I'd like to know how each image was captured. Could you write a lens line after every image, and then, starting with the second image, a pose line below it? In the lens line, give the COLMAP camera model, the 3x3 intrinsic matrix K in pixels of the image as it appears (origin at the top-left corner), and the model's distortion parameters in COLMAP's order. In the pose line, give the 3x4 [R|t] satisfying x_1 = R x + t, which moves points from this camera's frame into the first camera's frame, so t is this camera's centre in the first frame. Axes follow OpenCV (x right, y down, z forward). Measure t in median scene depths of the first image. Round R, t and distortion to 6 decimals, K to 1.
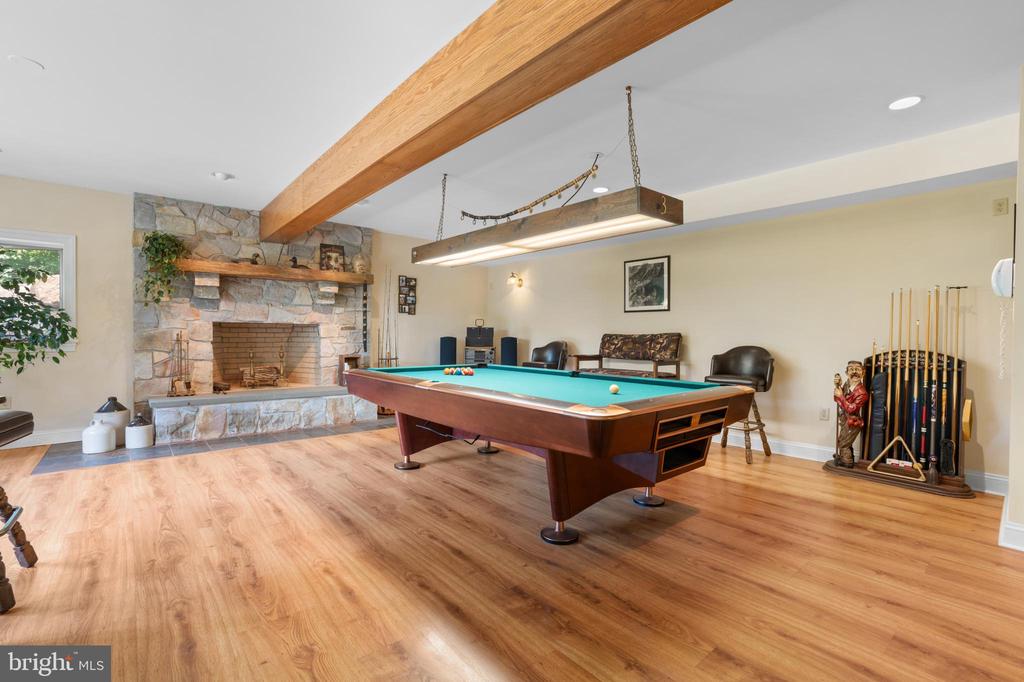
lens RADIAL K [[468.4, 0, 509.5], [0, 468.4, 340.2], [0, 0, 1]] dist [-0.053056, 0.026363]
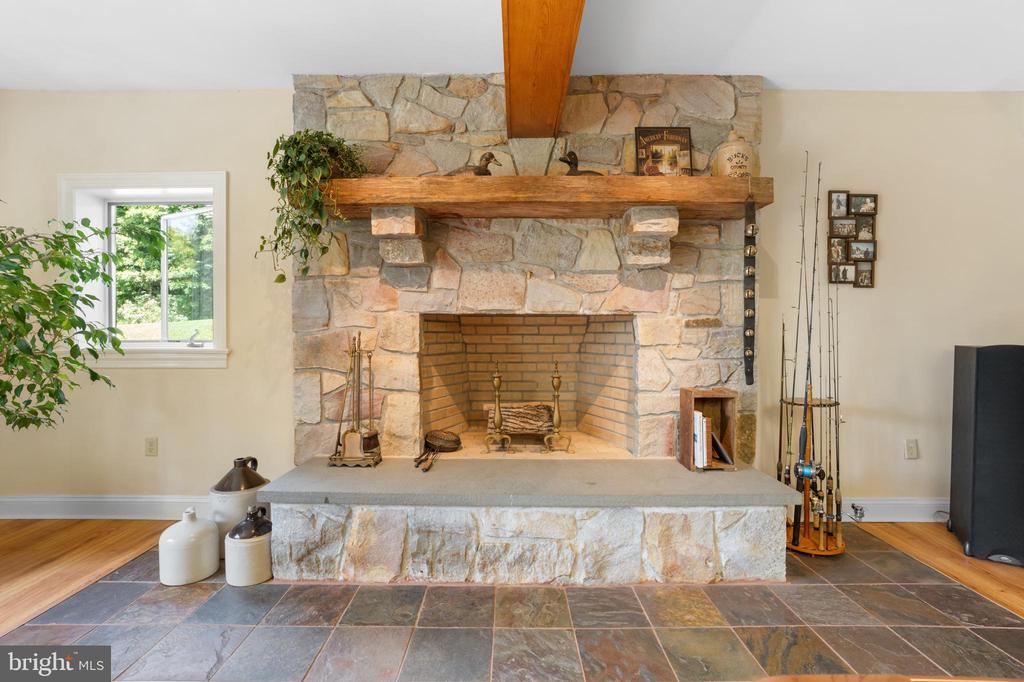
lens RADIAL K [[468.4, 0, 509.5], [0, 468.4, 340.2], [0, 0, 1]] dist [-0.053056, 0.026363]
pose [[0.764056, 0.003171, -0.645142, -0.242942], [-0.005154, 0.999986, -0.001189, -0.010539], [0.645129, 0.004234, 0.764062, 0.659443]]
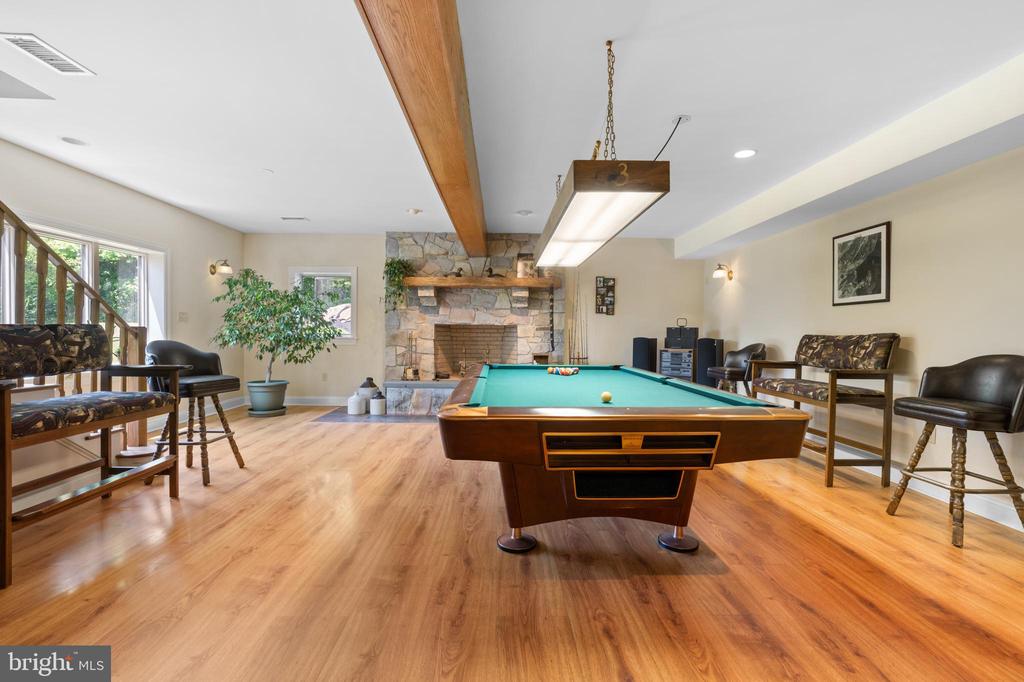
lens RADIAL K [[468.4, 0, 509.5], [0, 468.4, 340.2], [0, 0, 1]] dist [-0.053056, 0.026363]
pose [[0.780022, 0.010305, -0.625668, 0.320735], [-0.012528, 0.999921, 0.000850, 0.001179], [0.625627, 0.007176, 0.780089, 0.112861]]
